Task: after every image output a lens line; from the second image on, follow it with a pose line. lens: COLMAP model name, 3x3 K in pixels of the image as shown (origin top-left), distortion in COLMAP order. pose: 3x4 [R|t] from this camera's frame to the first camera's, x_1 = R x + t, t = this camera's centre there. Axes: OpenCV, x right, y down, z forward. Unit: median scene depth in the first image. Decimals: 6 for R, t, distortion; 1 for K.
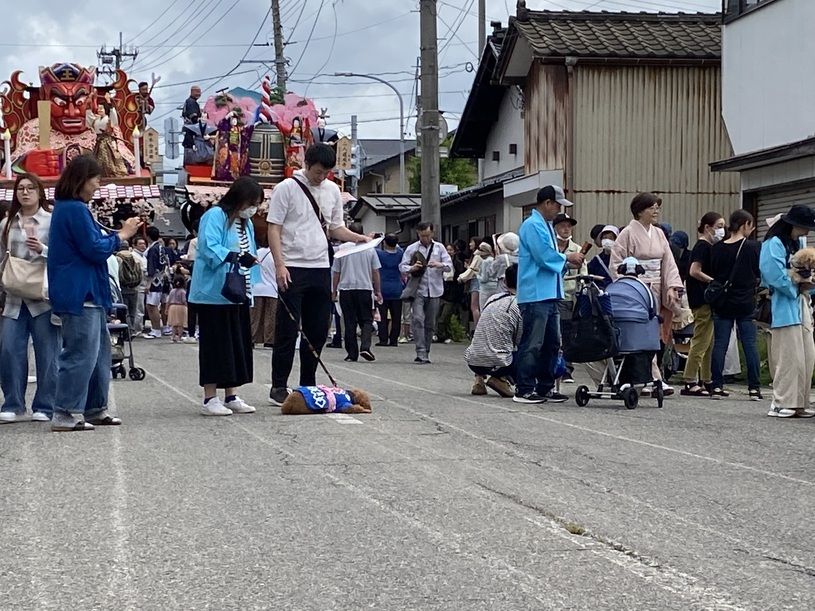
lens RADIAL K [[2123.6, 0, 407.5], [0, 2123.6, 305.5], [0, 0, 1]] dist [0.177688, 0.711653]
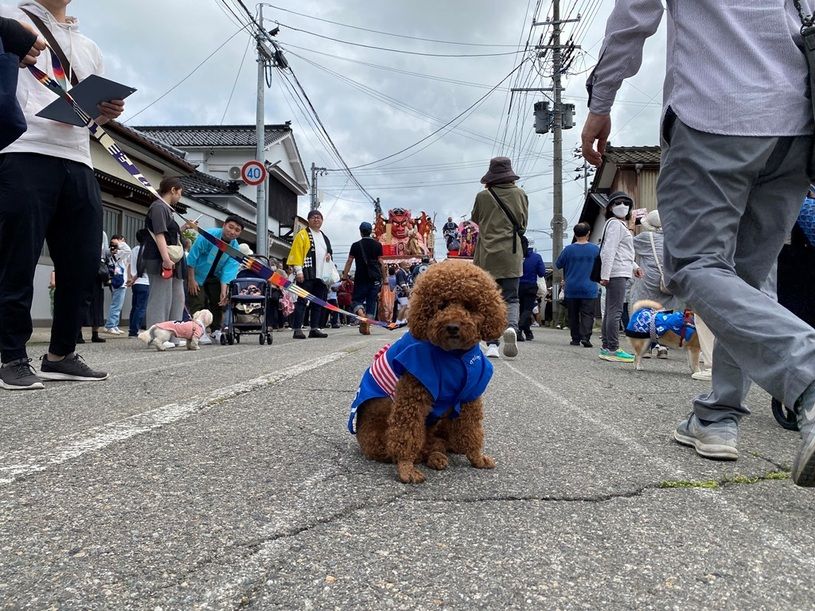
lens RADIAL K [[619.1, 0, 390.2], [0, 619.1, 316.8], [0, 0, 1]] dist [0.001717, -0.109099]
pose [[0.964821, 0.016744, -0.262374, 0.011408], [-0.019079, 0.999798, -0.006352, 0.010539], [0.262214, 0.011134, 0.964945, 0.349082]]
